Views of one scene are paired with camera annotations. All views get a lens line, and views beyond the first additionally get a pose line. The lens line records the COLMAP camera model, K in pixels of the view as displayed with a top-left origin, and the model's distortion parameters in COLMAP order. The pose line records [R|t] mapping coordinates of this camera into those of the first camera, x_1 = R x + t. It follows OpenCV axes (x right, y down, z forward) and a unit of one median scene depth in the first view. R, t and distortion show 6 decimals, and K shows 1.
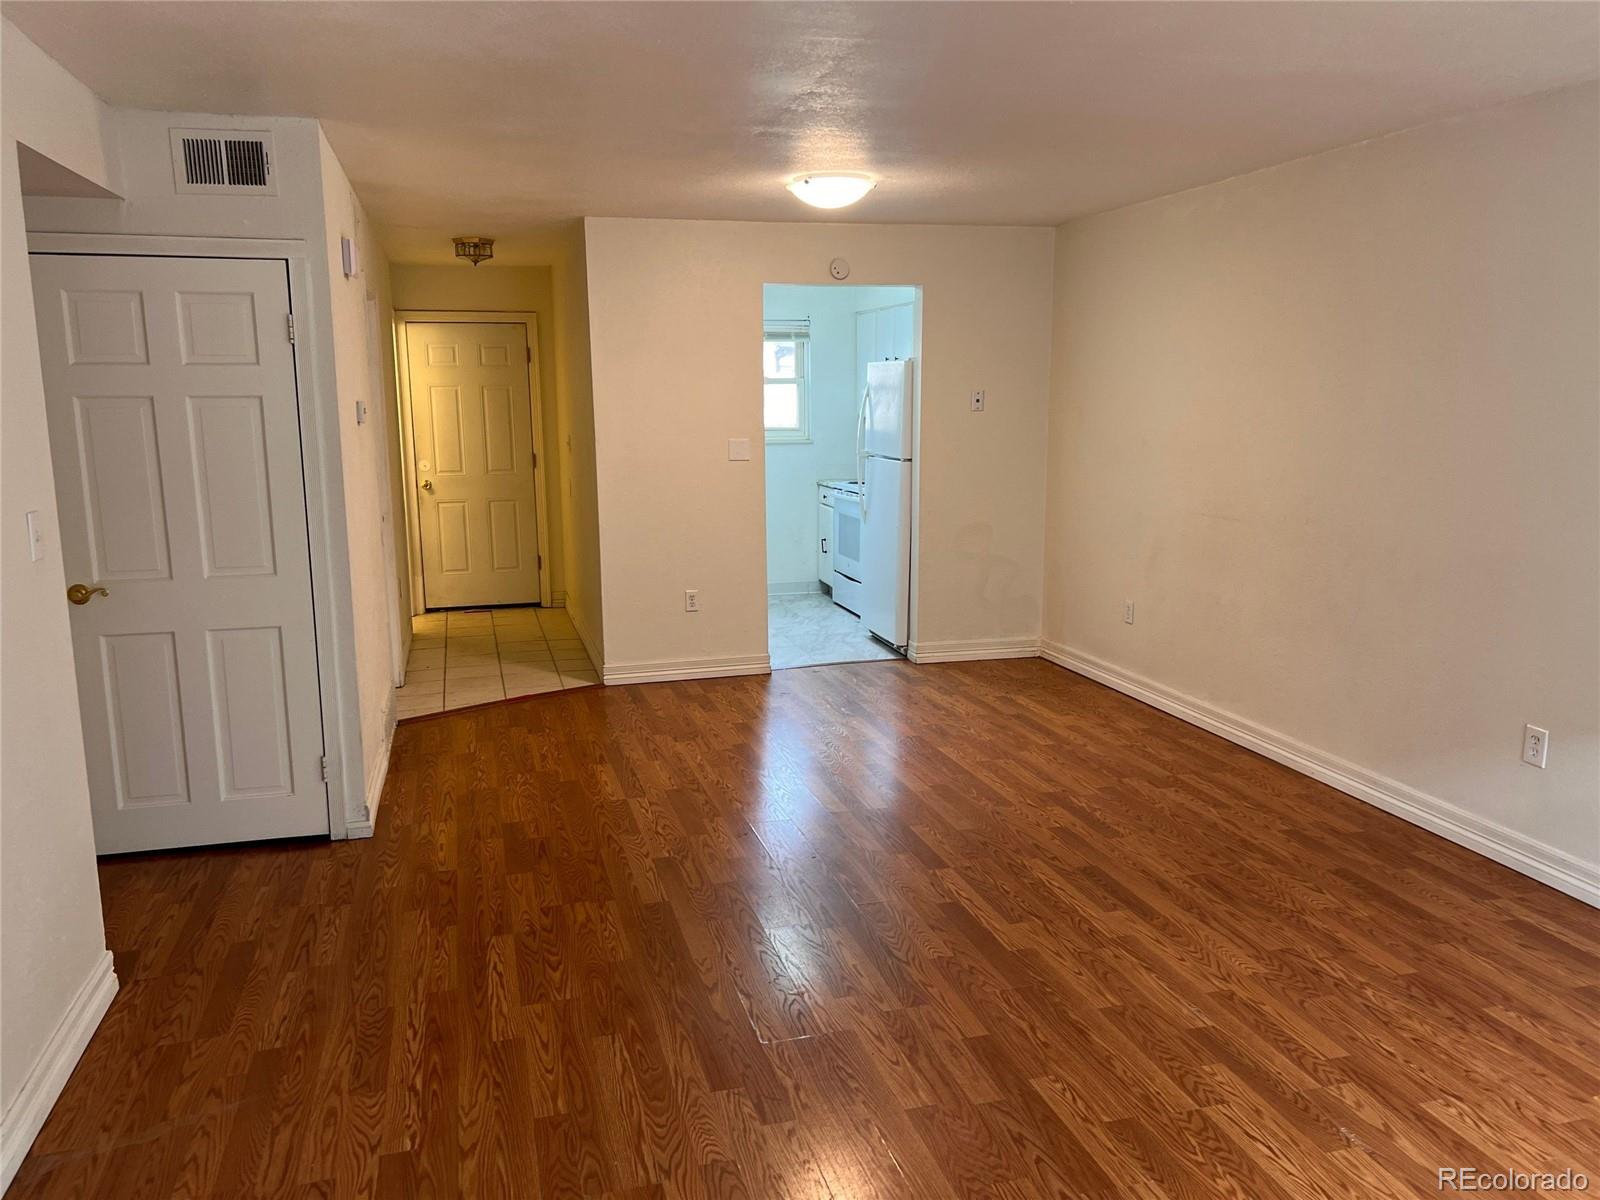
lens RADIAL K [[1209.7, 0, 798.9], [0, 1209.7, 605.9], [0, 0, 1]] dist [0.036869, -0.030148]
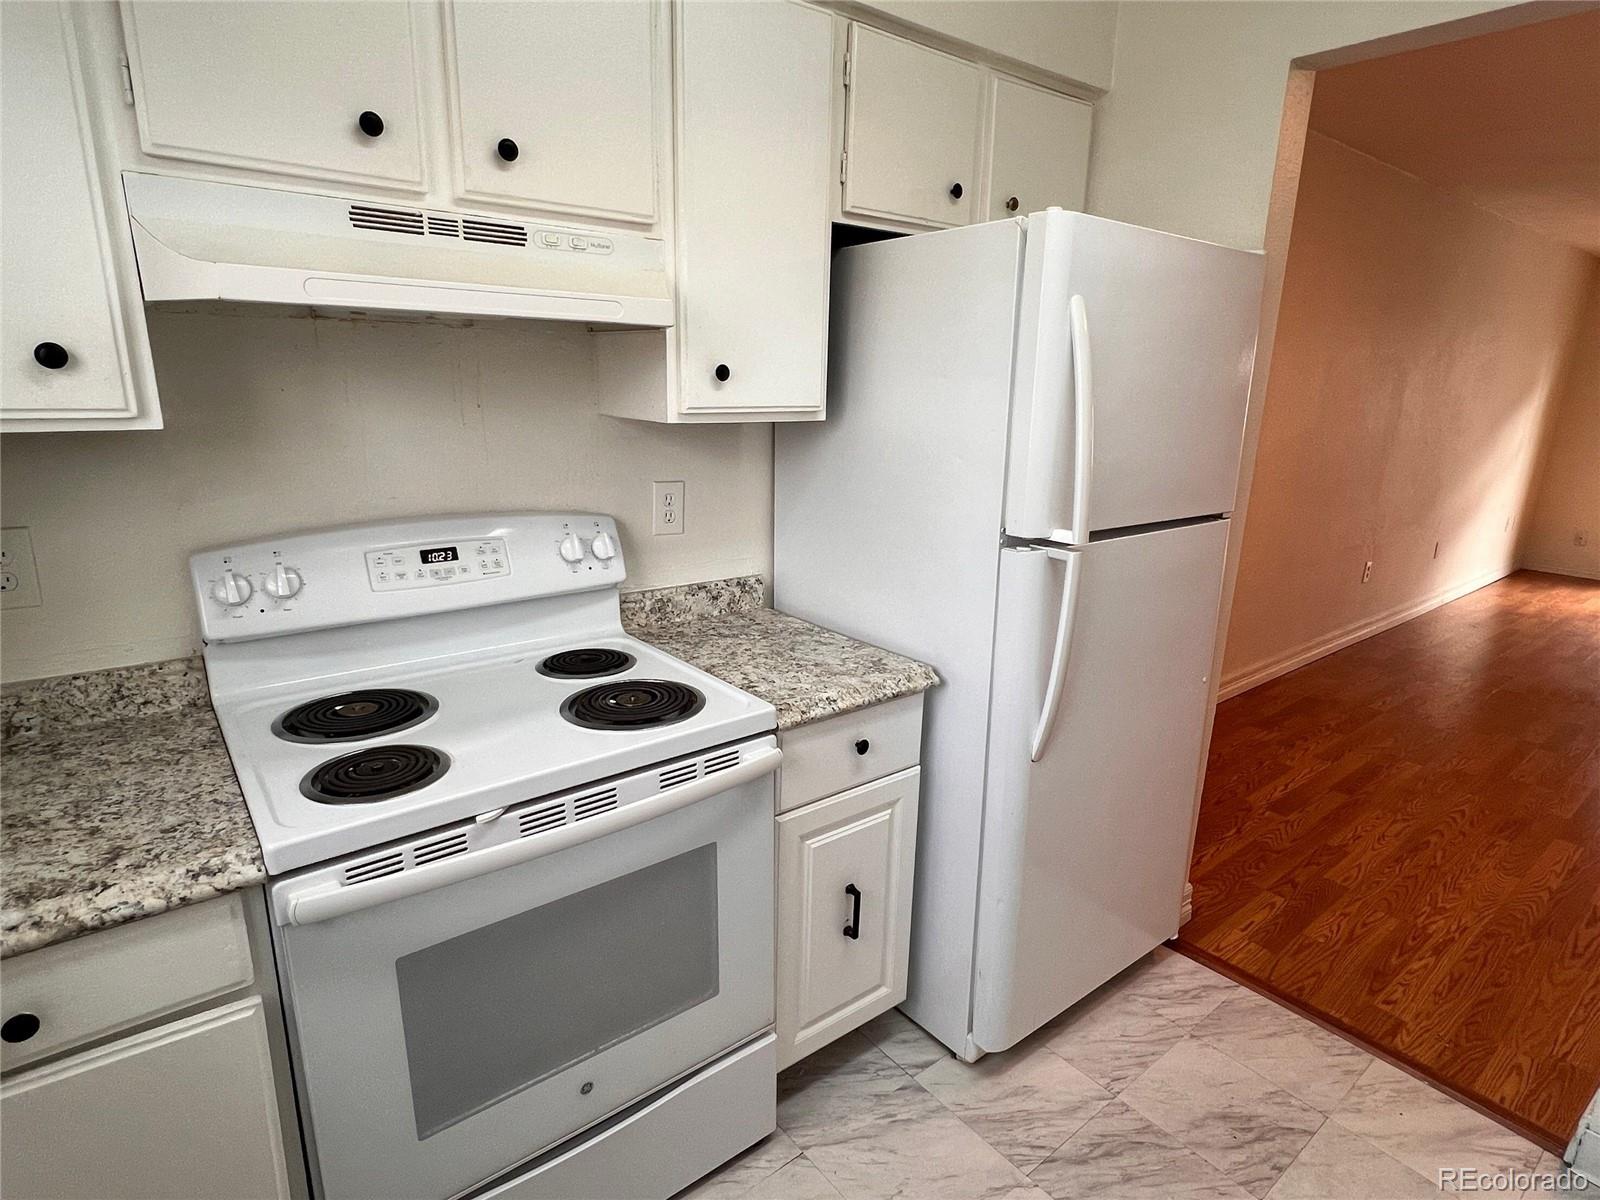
lens RADIAL K [[875.1, 0, 800.0], [0, 875.1, 600.0], [0, 0, 1]] dist [-0.001842, -0.000919]
pose [[-0.397744, -0.234405, 0.887048, -0.233053], [0.140684, 0.939799, 0.311426, -0.388002], [-0.906646, 0.248661, -0.340823, 2.325147]]
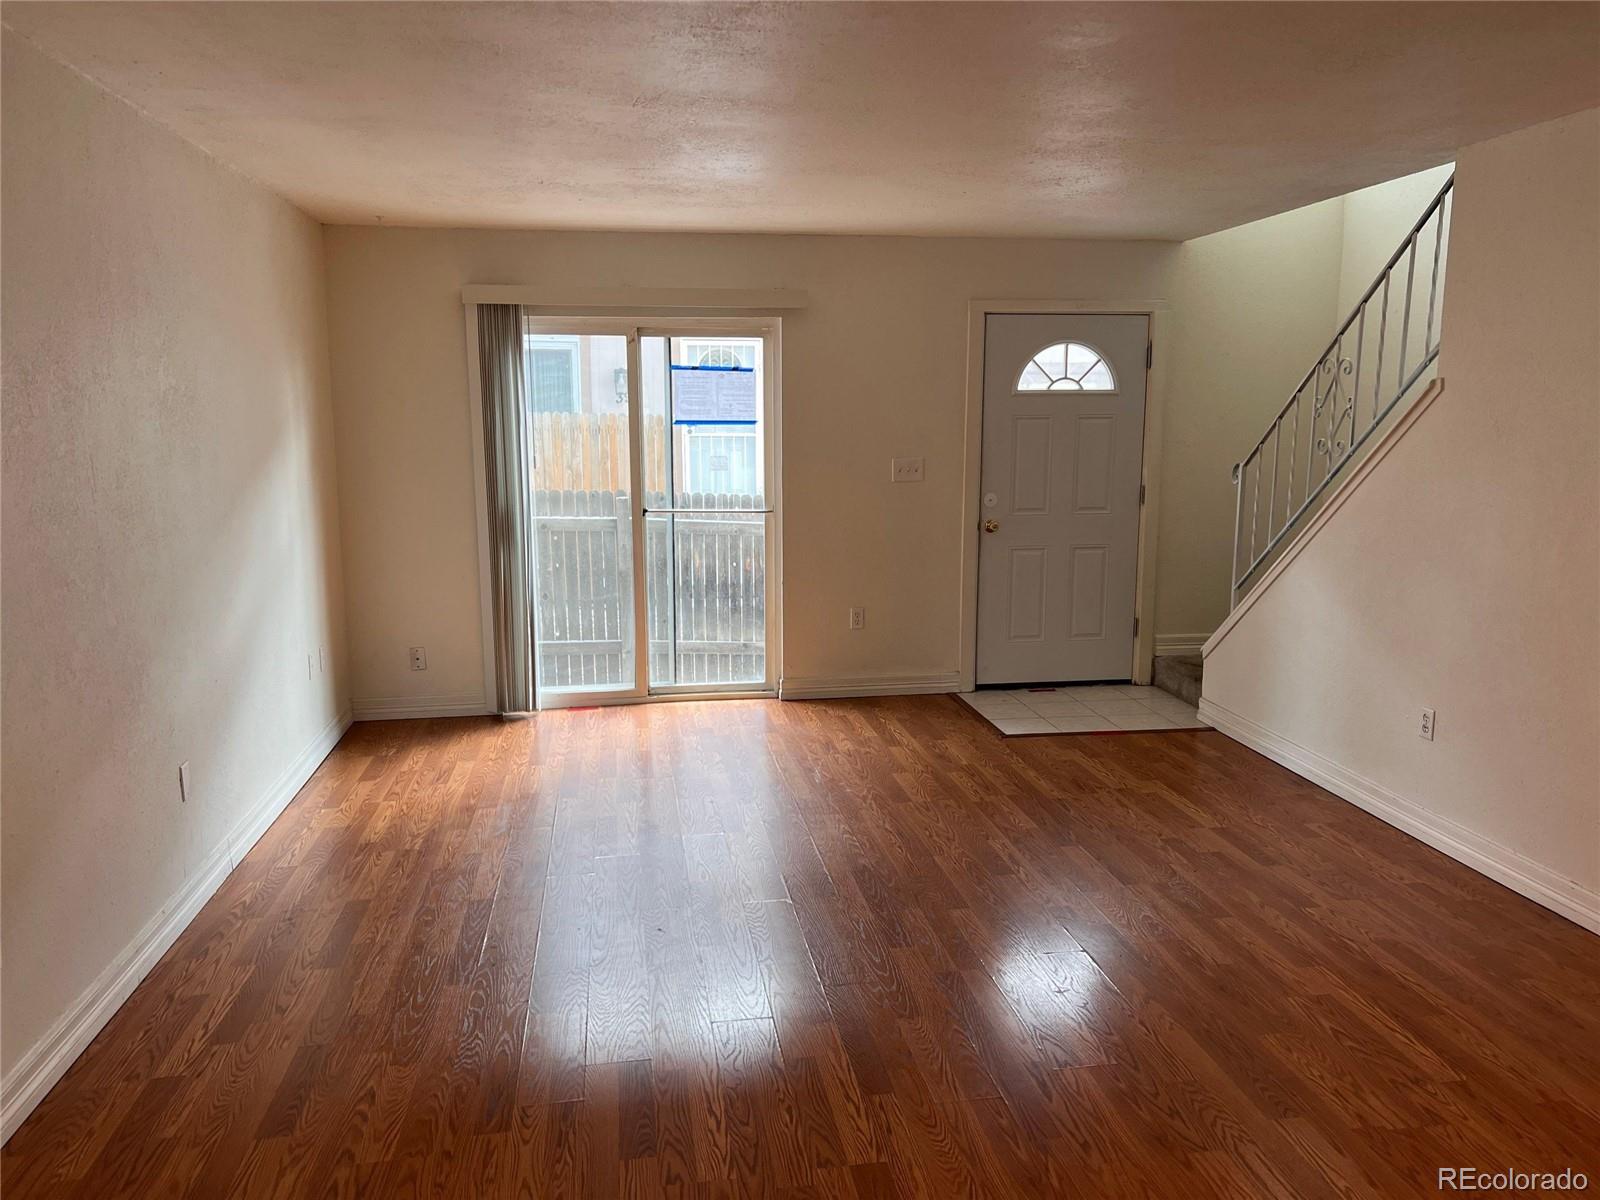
lens RADIAL K [[1209.7, 0, 798.9], [0, 1209.7, 605.9], [0, 0, 1]] dist [0.036869, -0.030148]
pose [[-0.992591, -0.007887, 0.121250, 0.081996], [0.033189, 0.942347, 0.332987, -0.288396], [-0.116886, 0.334544, -0.935103, 1.594513]]
